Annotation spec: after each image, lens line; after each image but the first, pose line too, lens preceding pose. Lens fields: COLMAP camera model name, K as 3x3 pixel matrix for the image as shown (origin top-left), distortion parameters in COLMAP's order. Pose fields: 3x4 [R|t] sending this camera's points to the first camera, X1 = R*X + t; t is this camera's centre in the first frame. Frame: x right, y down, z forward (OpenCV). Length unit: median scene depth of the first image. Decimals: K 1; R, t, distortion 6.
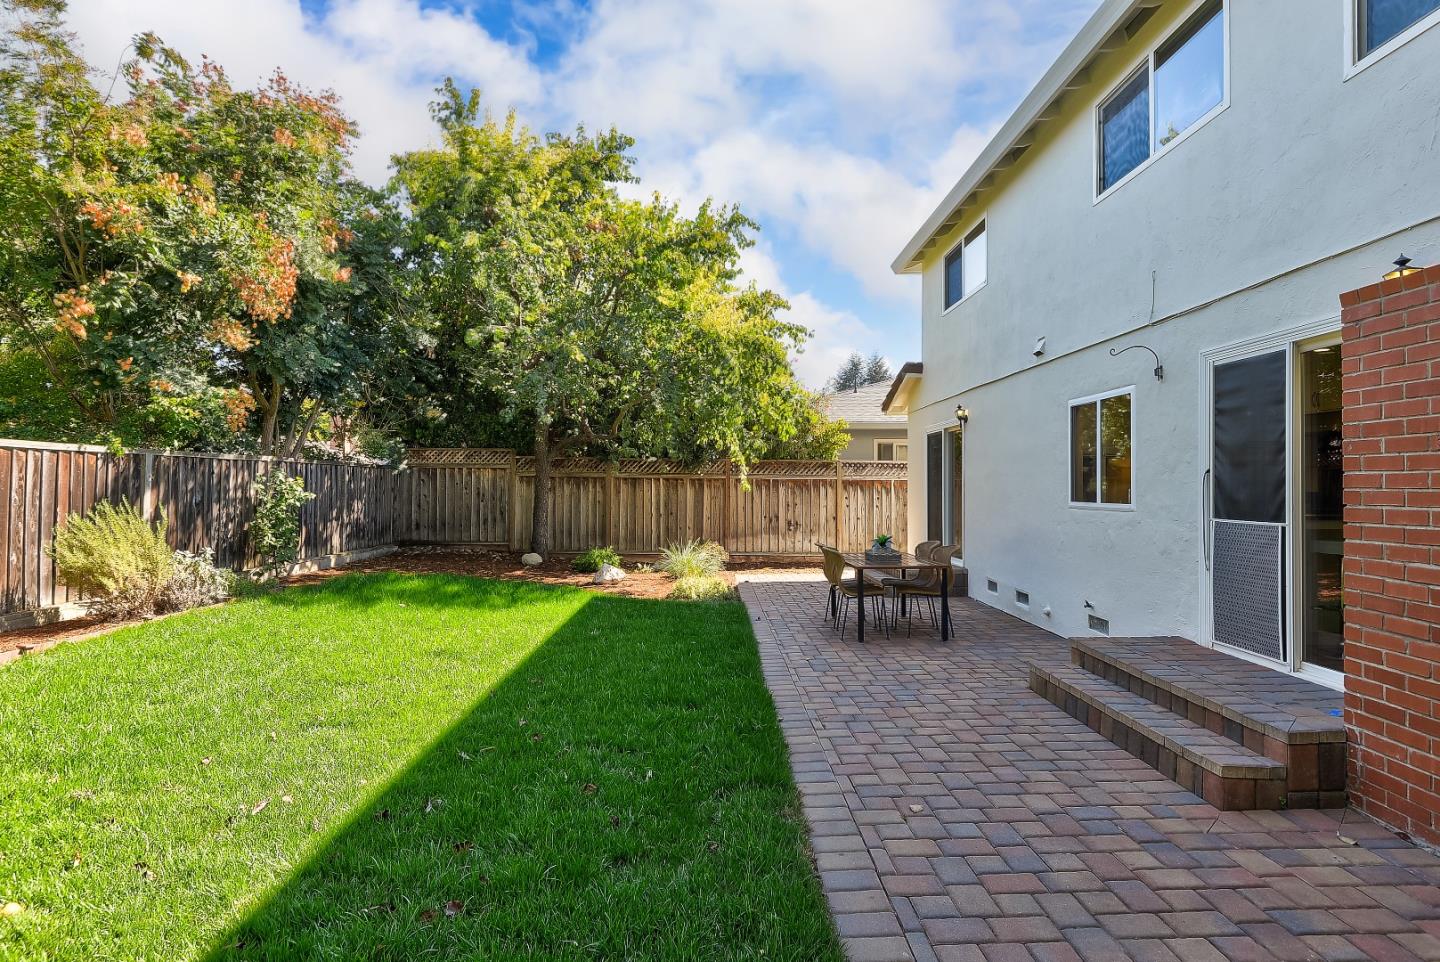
lens RADIAL K [[781.0, 0, 743.6], [0, 781.0, 479.2], [0, 0, 1]] dist [0.031301, -0.003760]
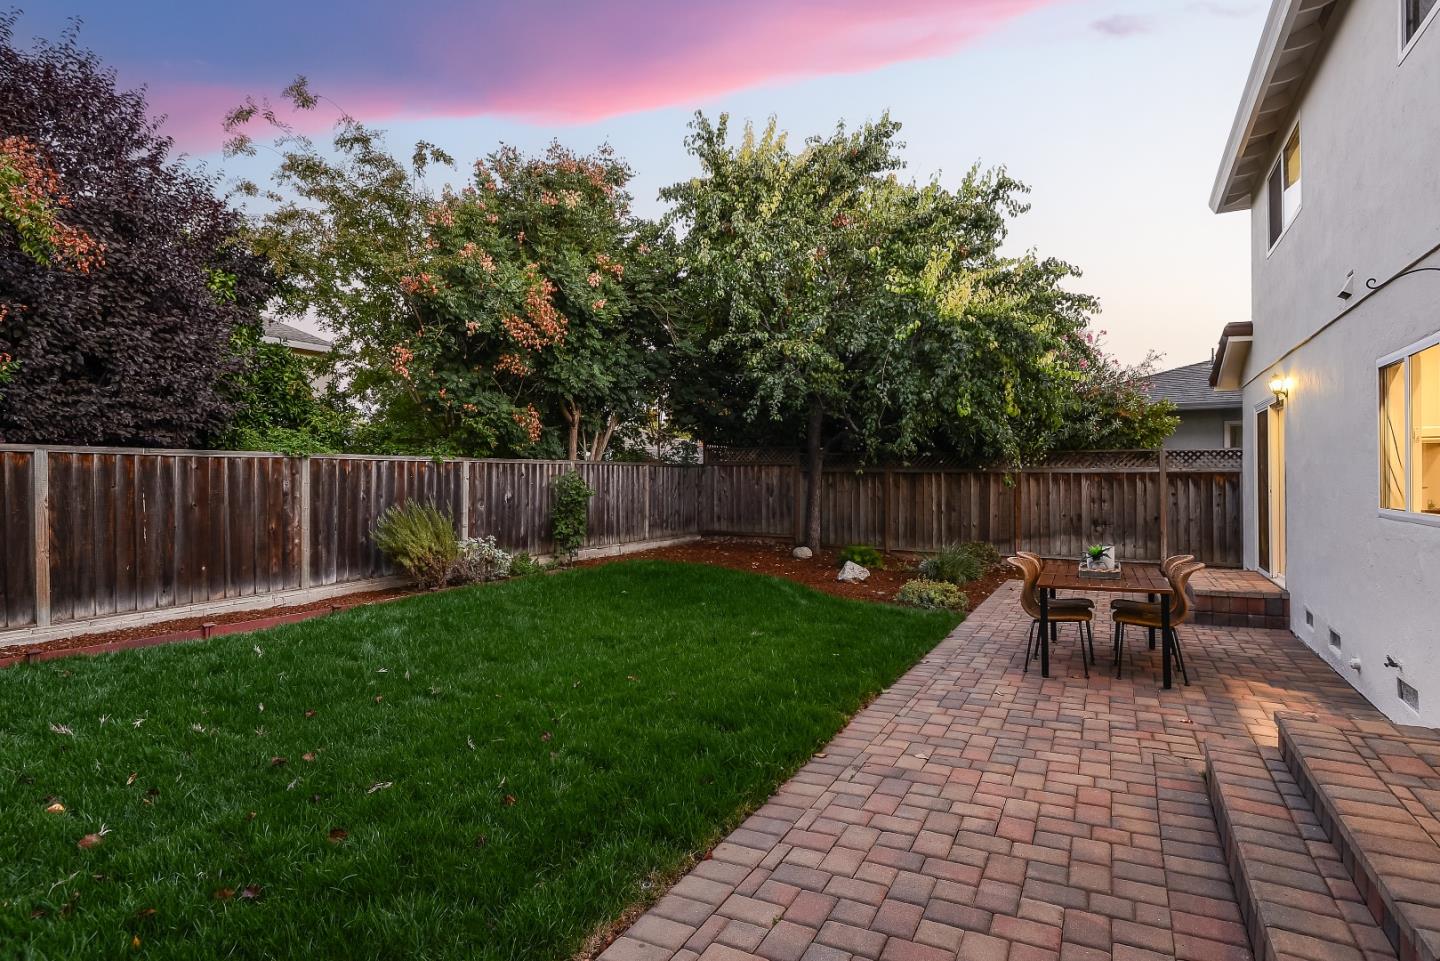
lens RADIAL K [[757.1, 0, 733.8], [0, 757.1, 475.4], [0, 0, 1]] dist [0.014111, -0.002418]
pose [[0.870199, -0.008503, -0.492627, 0.241116], [0.011822, 0.999924, 0.003624, -0.008207], [0.492559, -0.008978, 0.870233, 0.141007]]
